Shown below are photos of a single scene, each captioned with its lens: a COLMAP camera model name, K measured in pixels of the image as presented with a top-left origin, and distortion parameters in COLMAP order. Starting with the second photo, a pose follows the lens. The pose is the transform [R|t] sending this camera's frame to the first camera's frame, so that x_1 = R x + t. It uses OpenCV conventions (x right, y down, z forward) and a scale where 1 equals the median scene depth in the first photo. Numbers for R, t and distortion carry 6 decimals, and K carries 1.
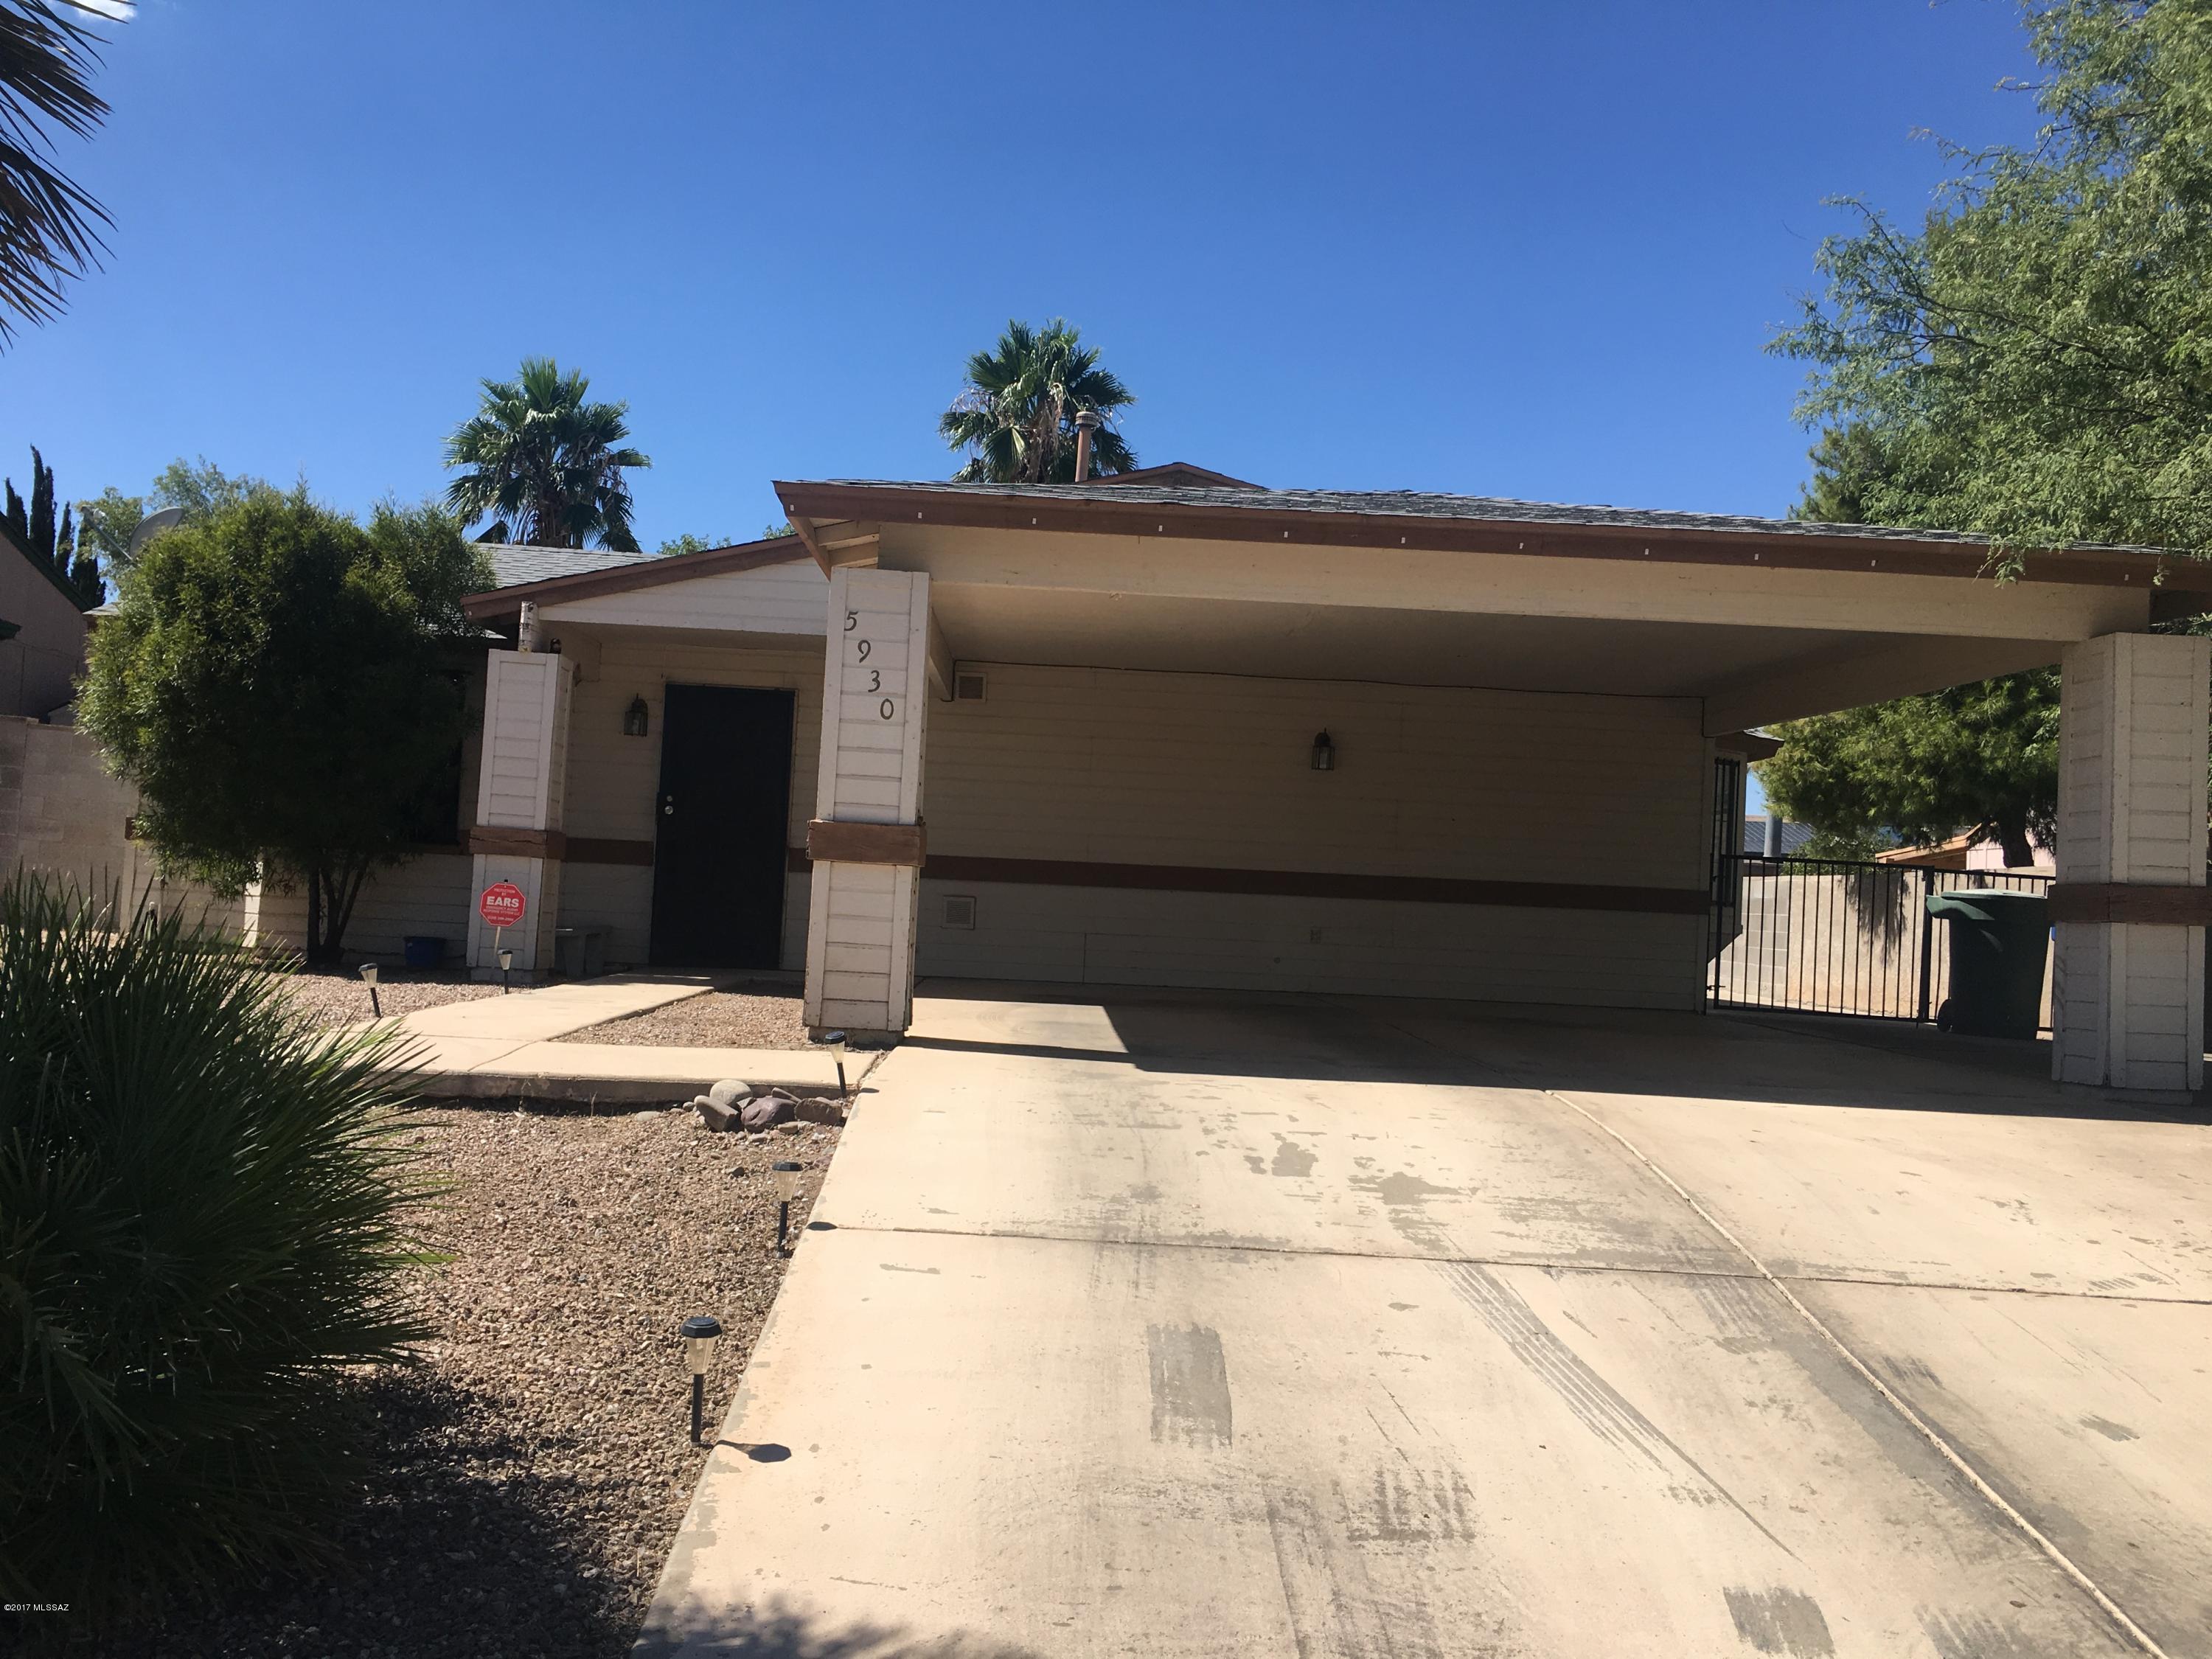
lens RADIAL K [[1877.3, 0, 1118.2], [0, 1877.3, 823.1], [0, 0, 1]] dist [0.081877, -0.110979]
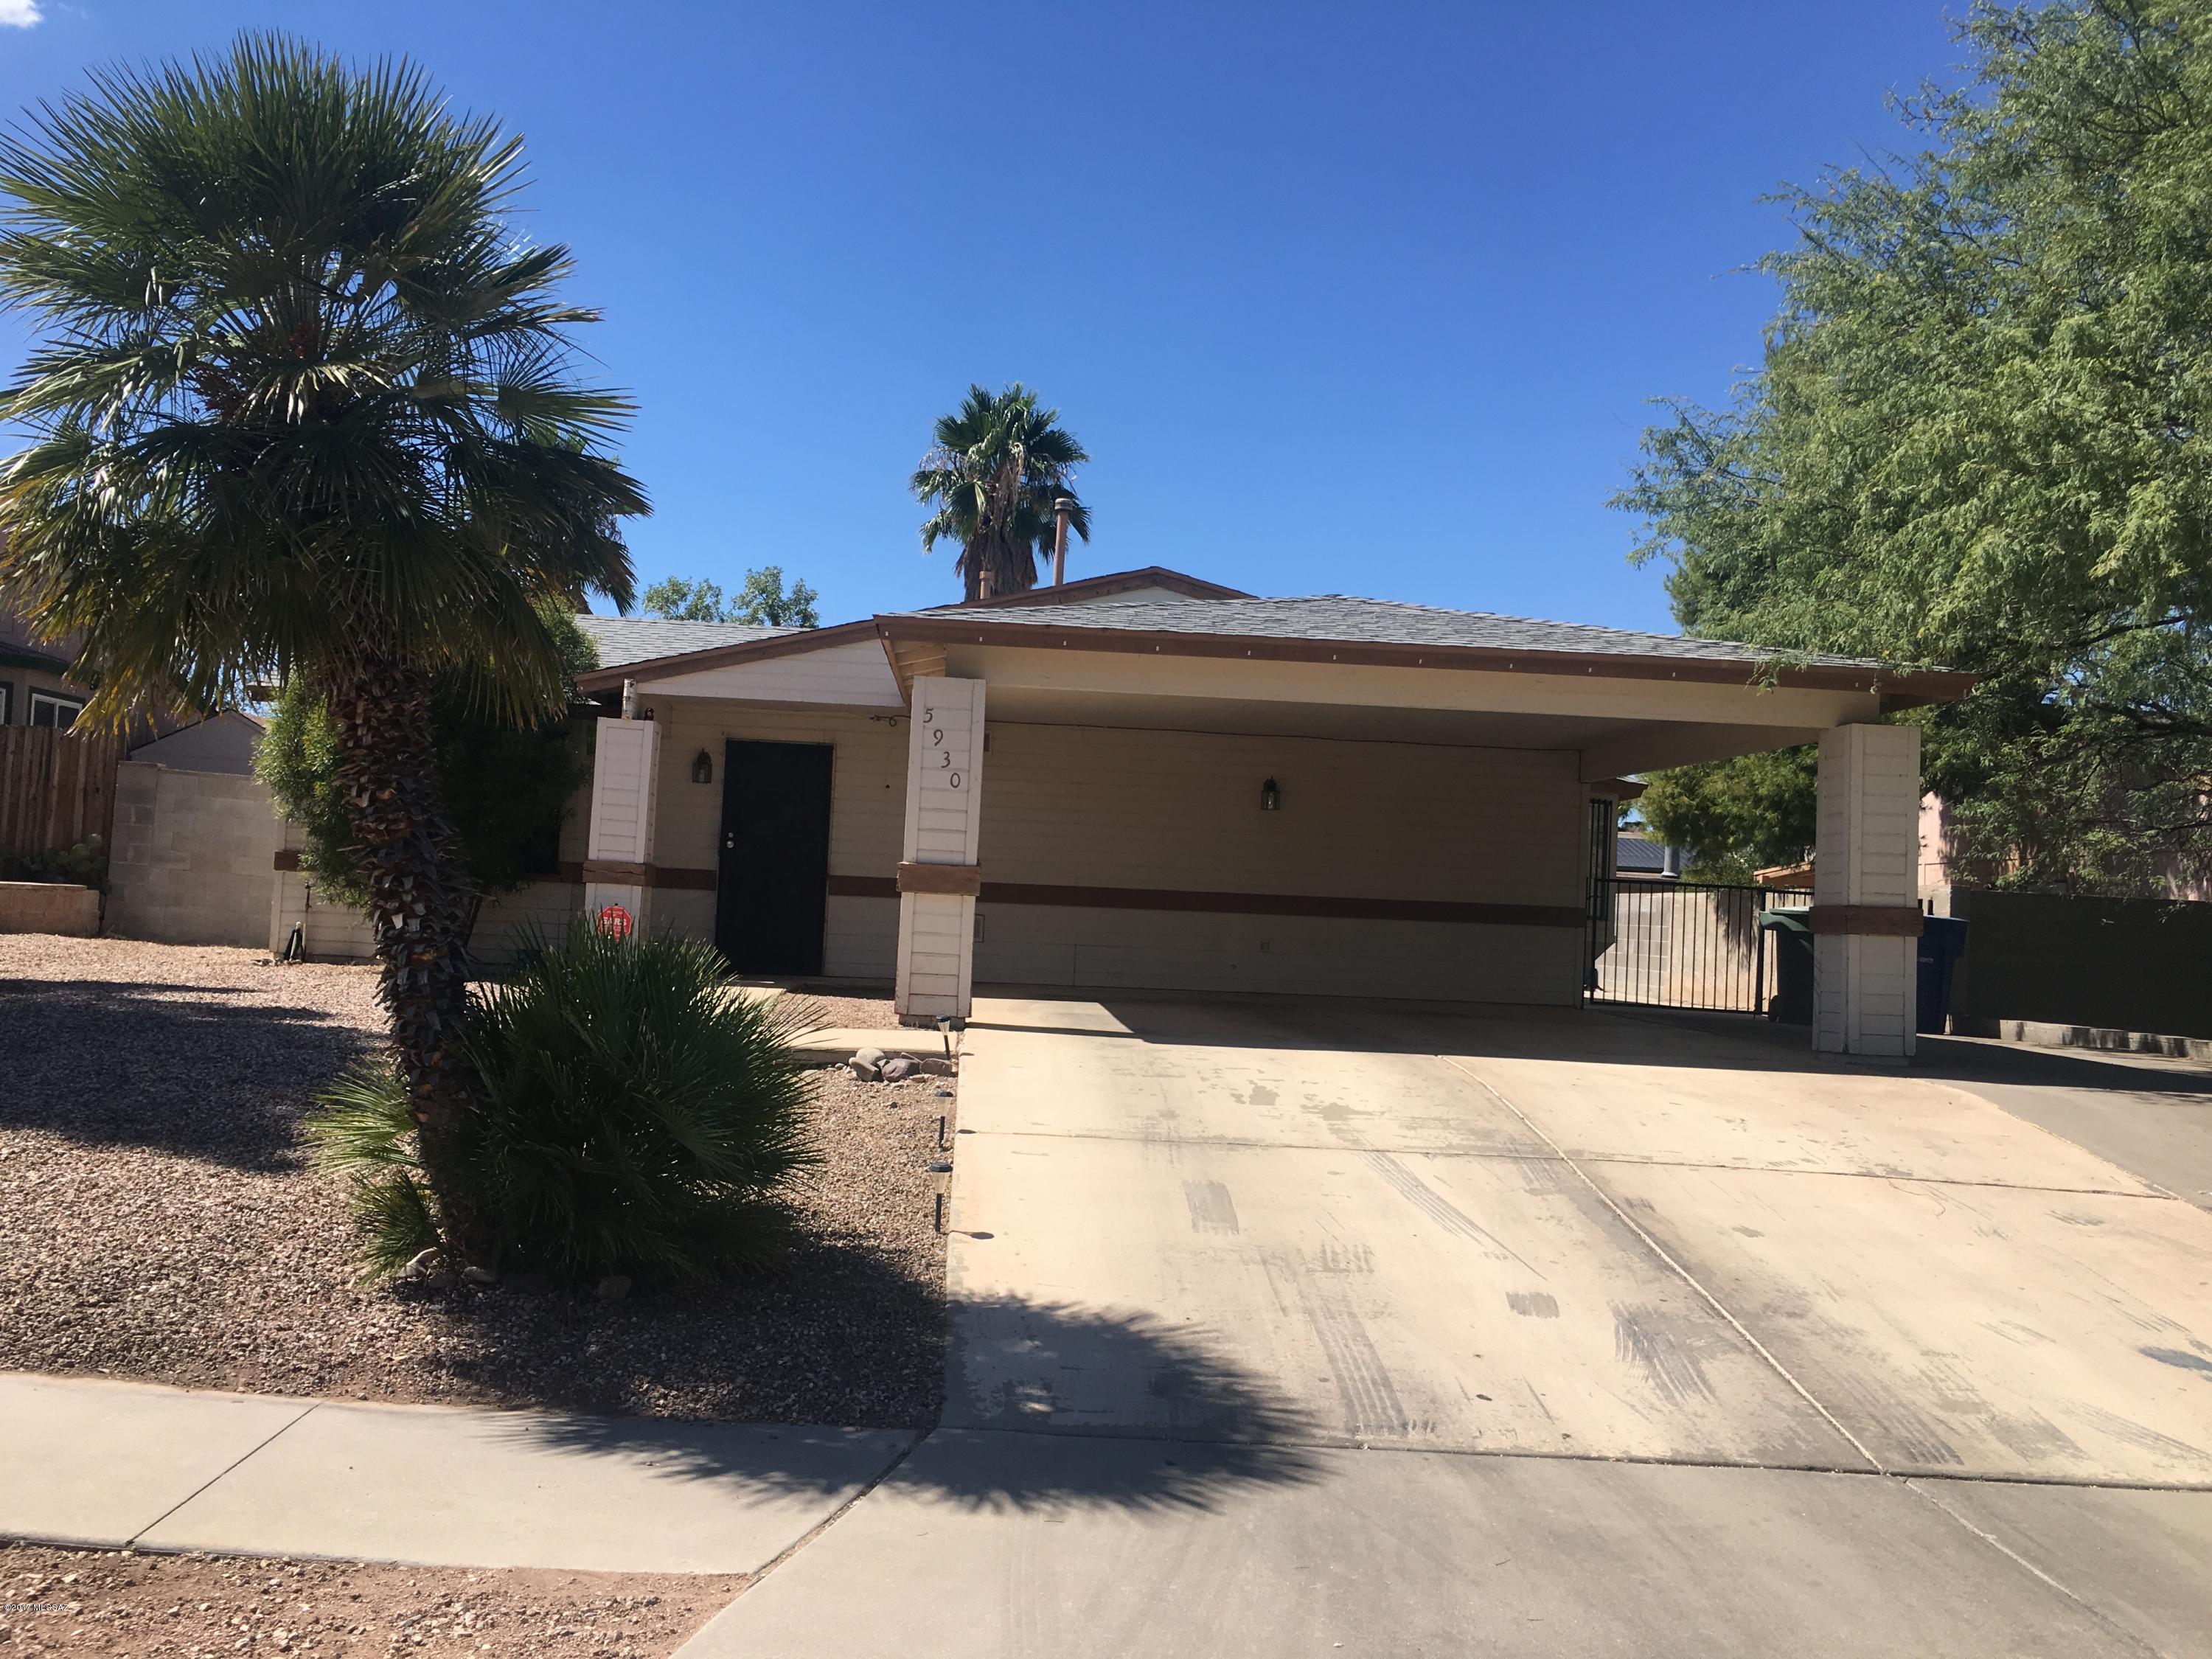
lens RADIAL K [[1877.3, 0, 1107.4], [0, 1877.3, 847.1], [0, 0, 1]] dist [0.081877, -0.110979]
pose [[0.999564, -0.002533, 0.029409, -0.053120], [0.002355, 0.999979, 0.006074, -0.019984], [-0.029423, -0.006002, 0.999549, -0.351127]]
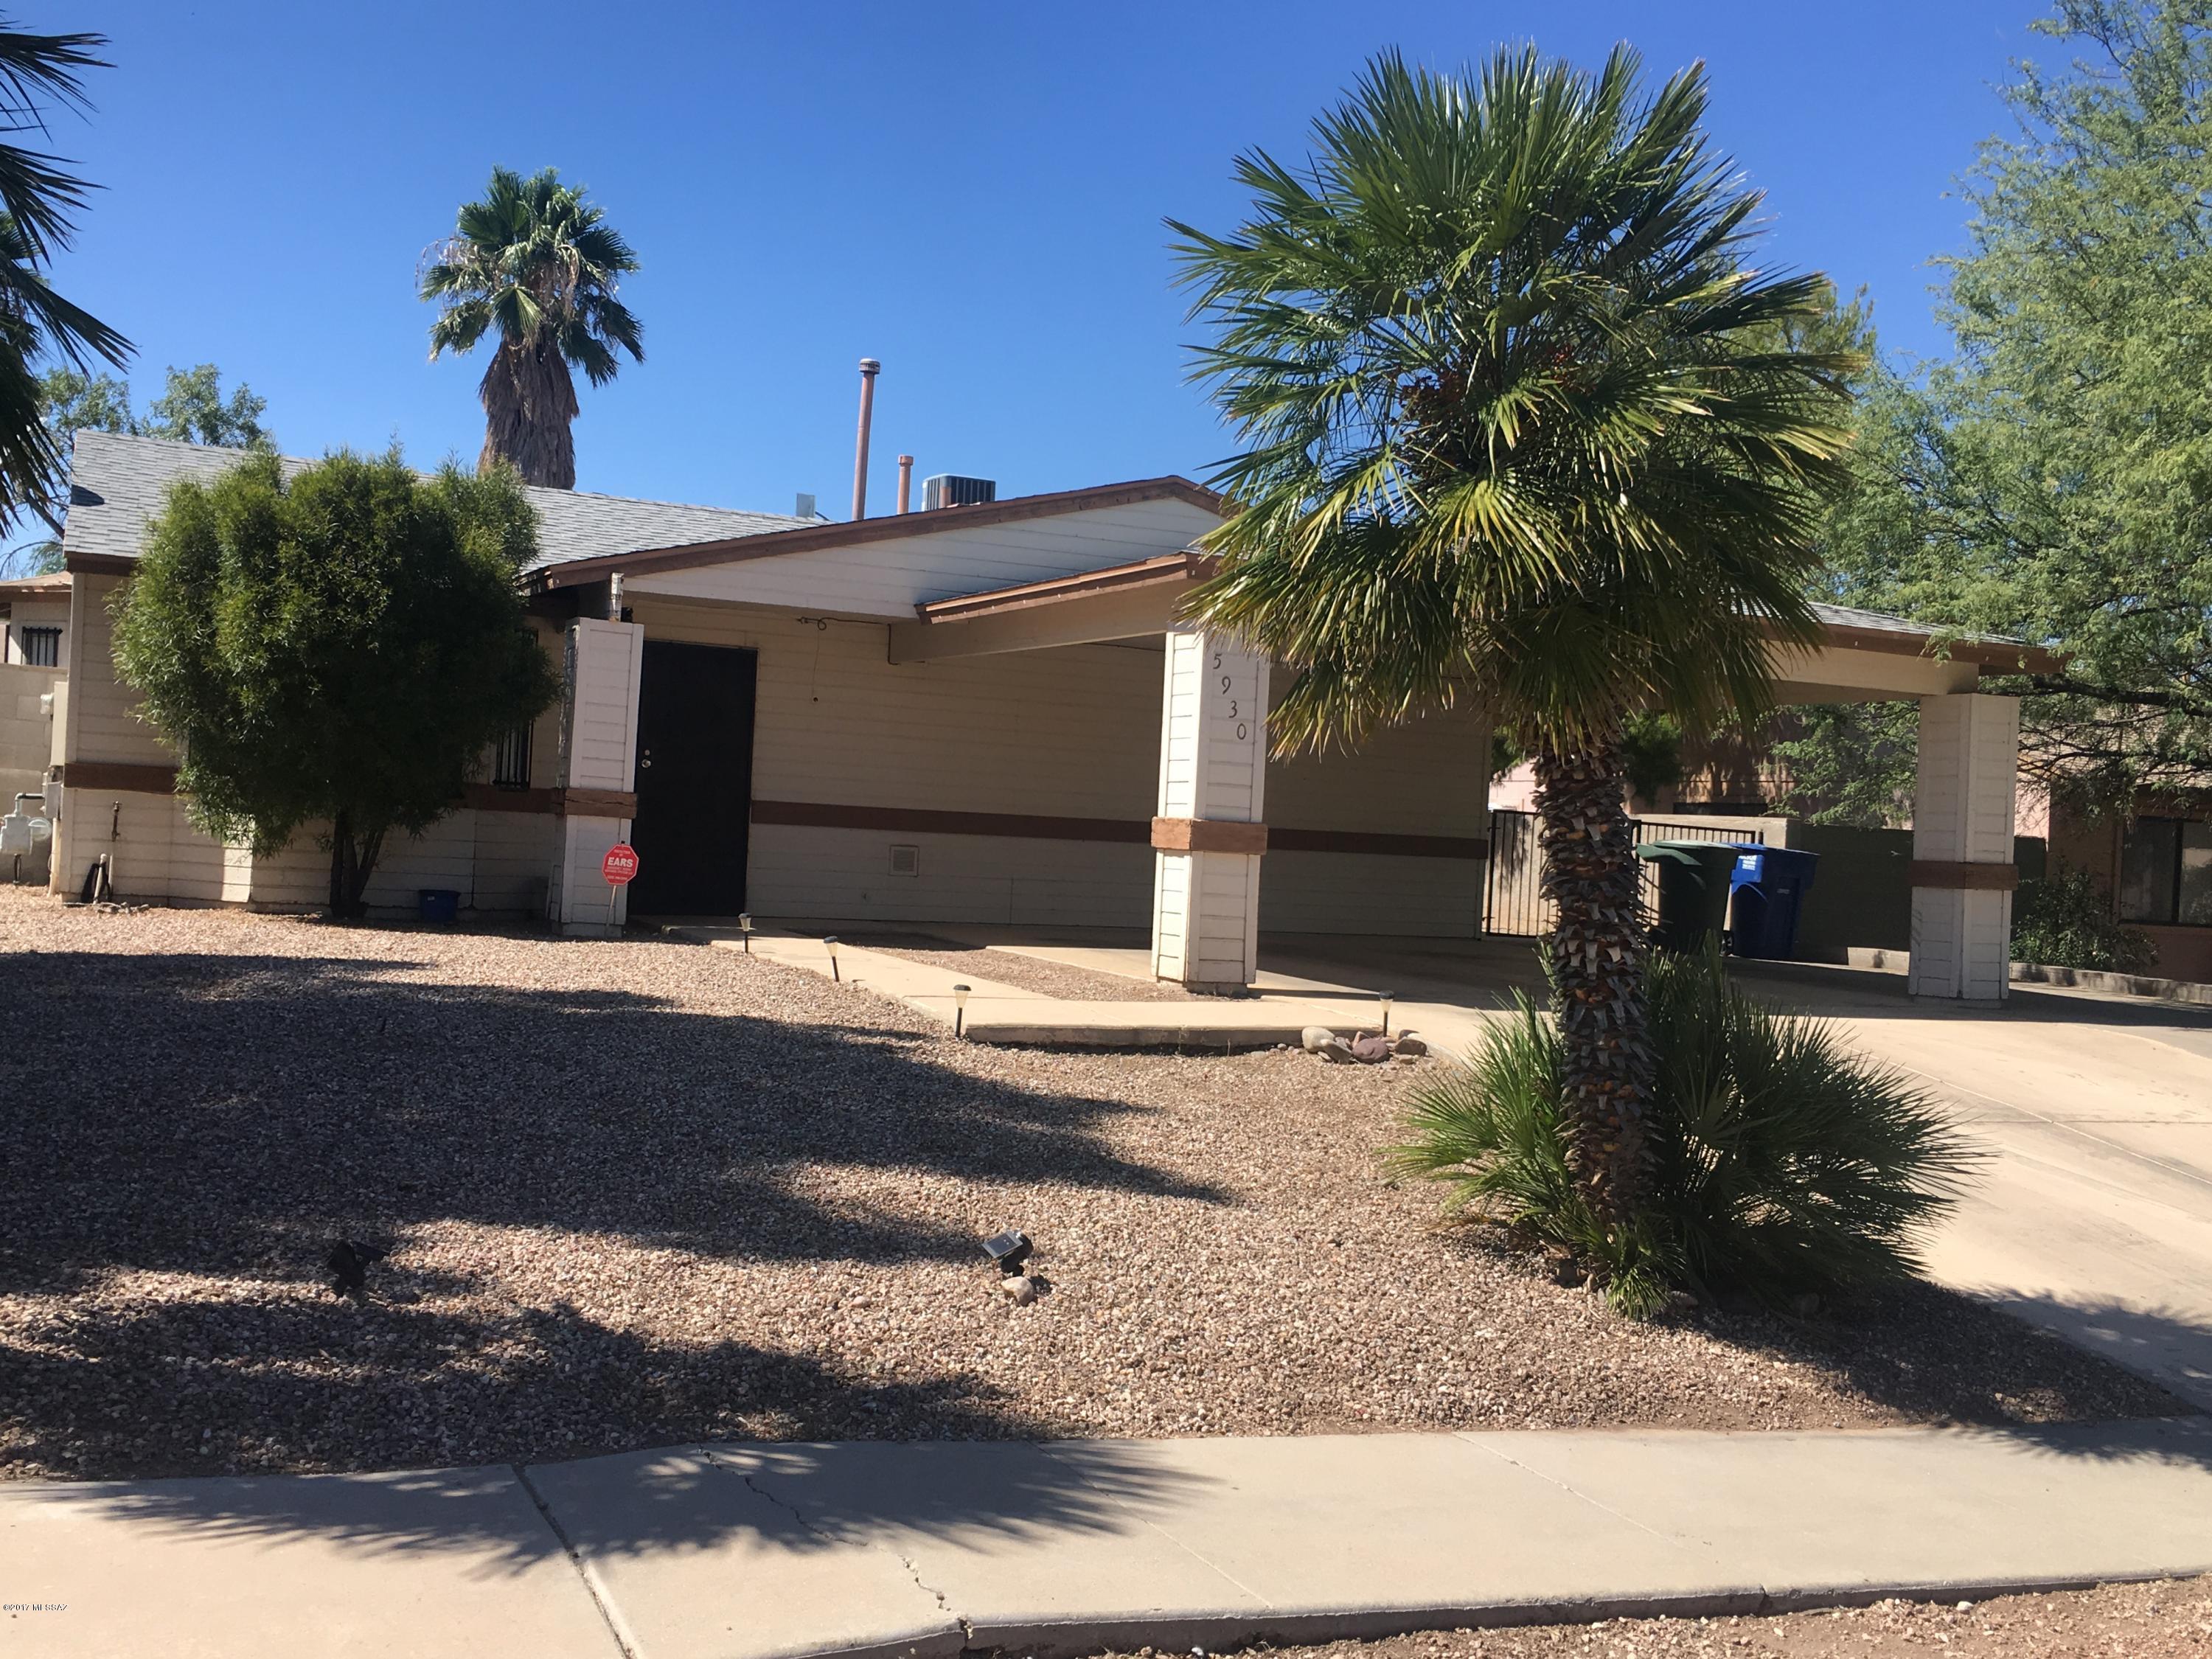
lens RADIAL K [[2180.0, 0, 1094.3], [0, 2180.0, 832.4], [0, 0, 1]] dist [0.029504, 0.000000]
pose [[0.921553, 0.001070, 0.388252, -0.779916], [-0.026189, 0.997890, 0.059413, -0.076635], [-0.387369, -0.064920, 0.919636, -0.313289]]
